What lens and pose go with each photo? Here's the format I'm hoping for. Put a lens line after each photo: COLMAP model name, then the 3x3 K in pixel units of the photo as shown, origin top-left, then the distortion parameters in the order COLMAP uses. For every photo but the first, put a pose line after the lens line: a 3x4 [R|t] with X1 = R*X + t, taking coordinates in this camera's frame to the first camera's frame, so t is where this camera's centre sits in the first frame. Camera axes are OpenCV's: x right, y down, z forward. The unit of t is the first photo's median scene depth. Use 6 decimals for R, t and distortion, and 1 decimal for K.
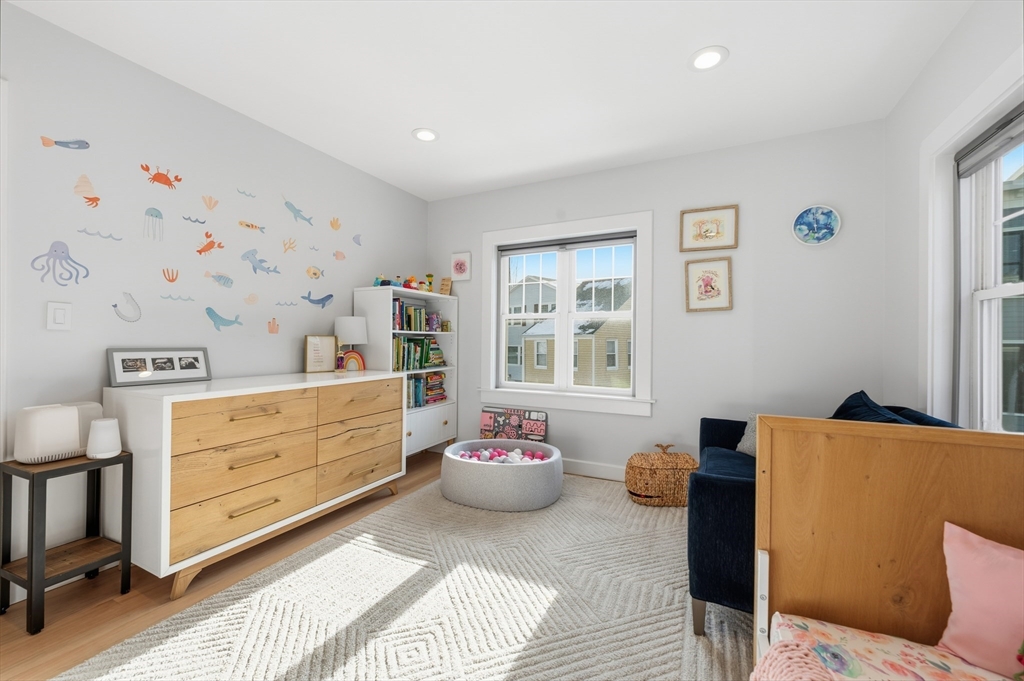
lens RADIAL K [[408.1, 0, 510.7], [0, 408.1, 344.4], [0, 0, 1]] dist [-0.001133, -0.000123]
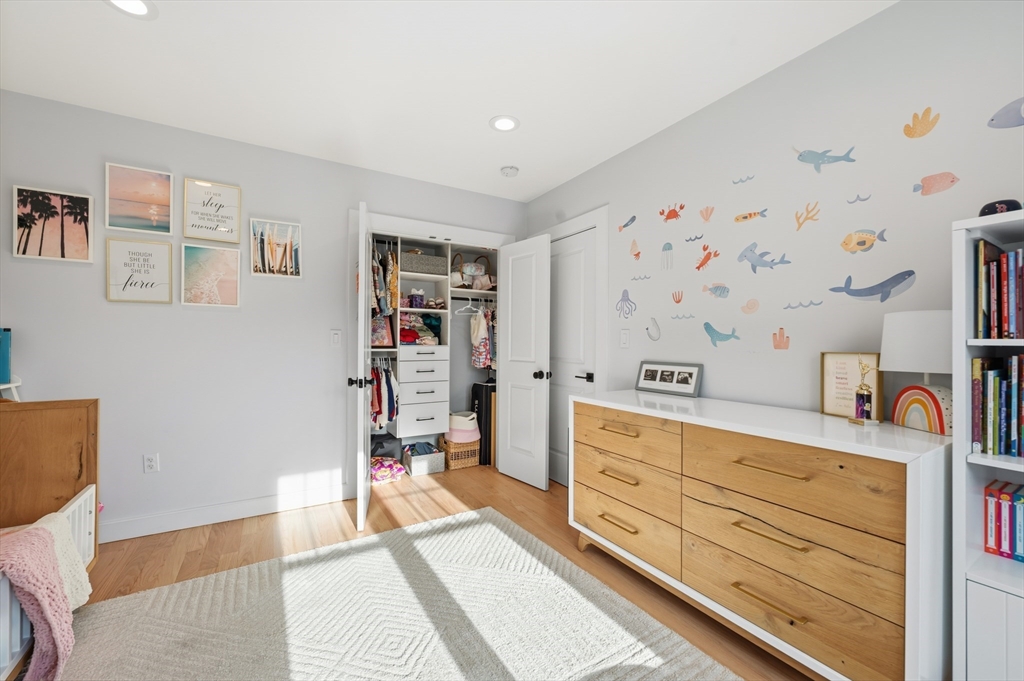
lens RADIAL K [[408.1, 0, 510.7], [0, 408.1, 344.4], [0, 0, 1]] dist [-0.001133, -0.000123]
pose [[-0.533667, -0.011995, -0.845610, 0.326039], [-0.020386, 0.999791, -0.001316, -0.028939], [0.845449, 0.016536, -0.533800, 1.152097]]
